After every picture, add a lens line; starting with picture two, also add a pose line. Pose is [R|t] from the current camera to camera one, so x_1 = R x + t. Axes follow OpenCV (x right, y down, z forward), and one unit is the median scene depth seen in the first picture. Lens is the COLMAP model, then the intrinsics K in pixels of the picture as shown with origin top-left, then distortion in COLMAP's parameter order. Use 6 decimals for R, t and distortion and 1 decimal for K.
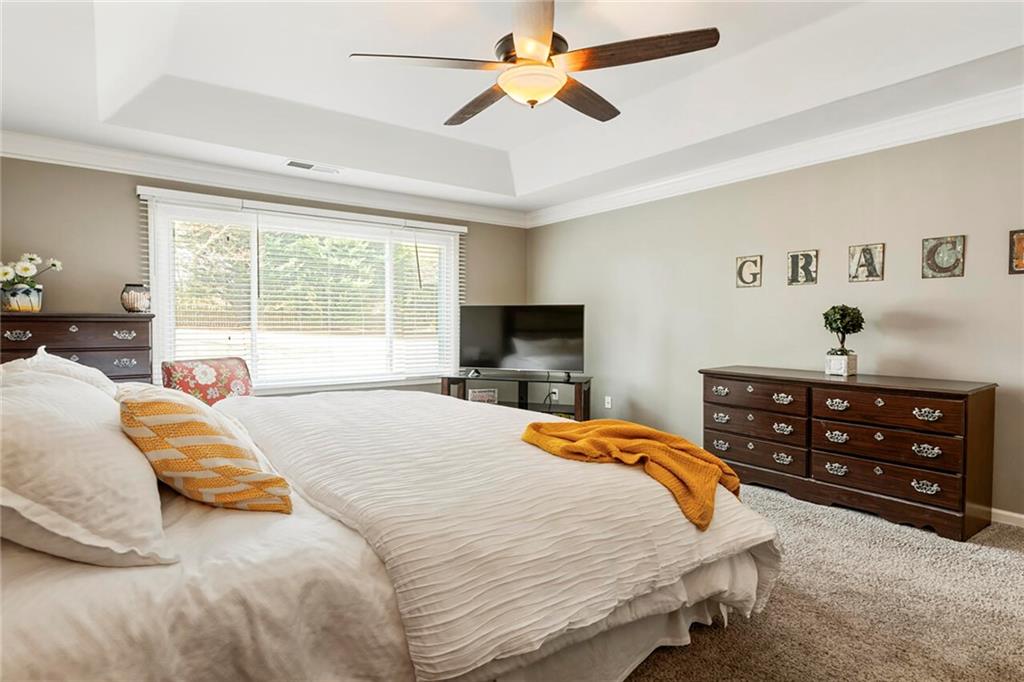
lens RADIAL K [[532.6, 0, 512.0], [0, 532.6, 341.0], [0, 0, 1]] dist [-0.000890, -0.000328]
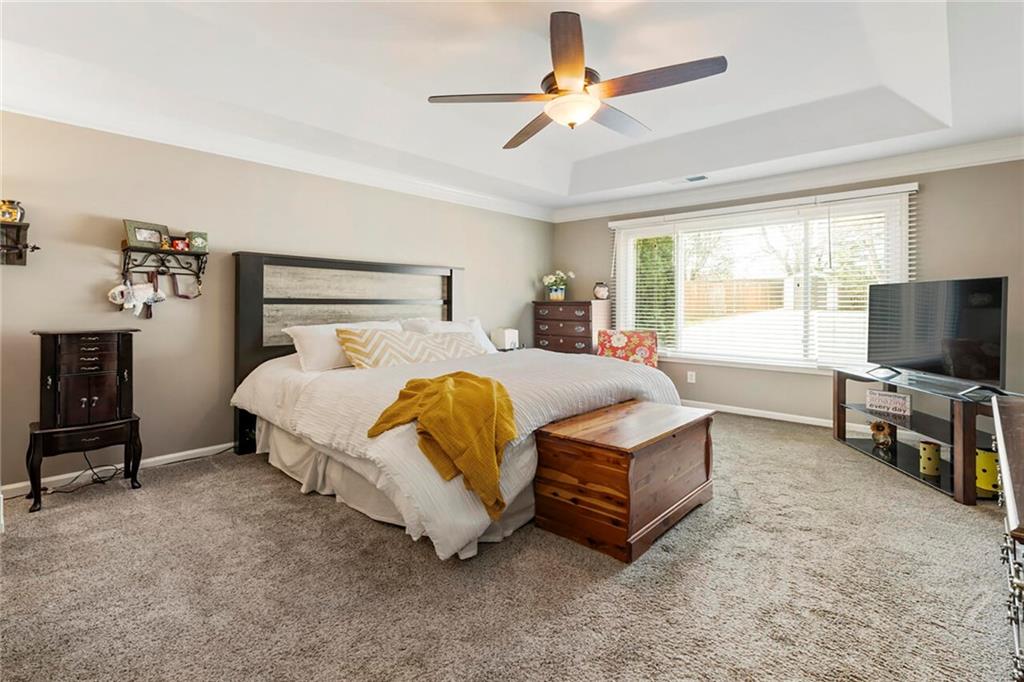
lens RADIAL K [[483.3, 0, 510.7], [0, 483.3, 304.3], [0, 0, 1]] dist [0.001185, 0.000135]
pose [[0.195840, -0.003481, -0.980630, 0.686038], [-0.036987, 0.999256, -0.010934, -0.012452], [0.979938, 0.038412, 0.195566, 0.417996]]
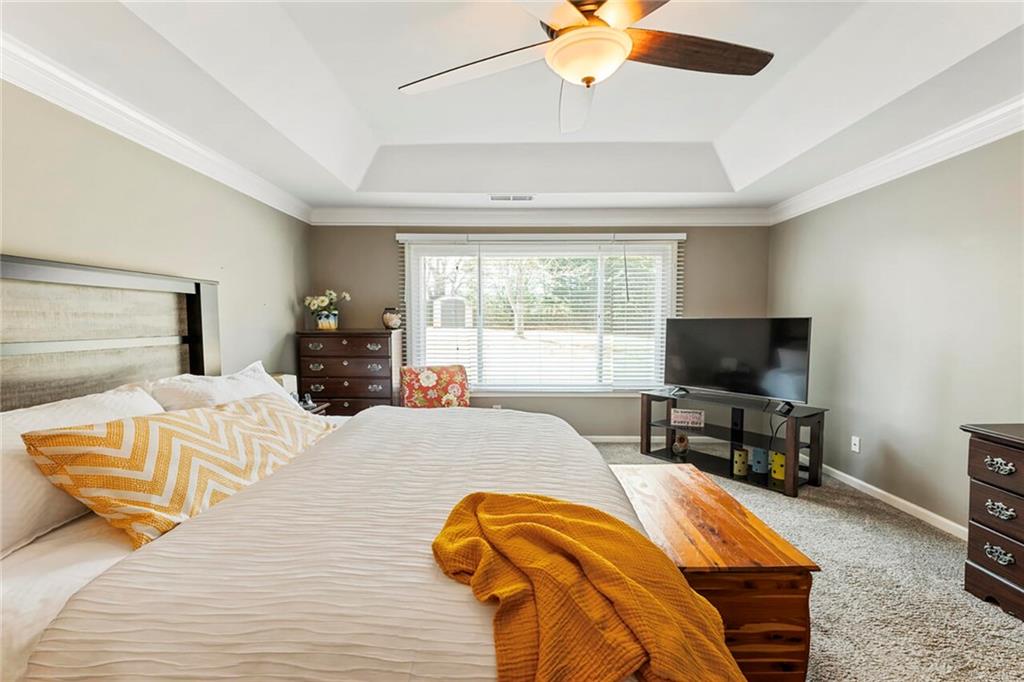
lens RADIAL K [[467.6, 0, 516.8], [0, 467.6, 350.9], [0, 0, 1]] dist [-0.000257, 0.000117]
pose [[0.804599, 0.032782, -0.592913, 0.239863], [-0.018431, 0.999373, 0.030244, -0.038798], [0.593532, -0.013406, 0.804699, 0.229423]]
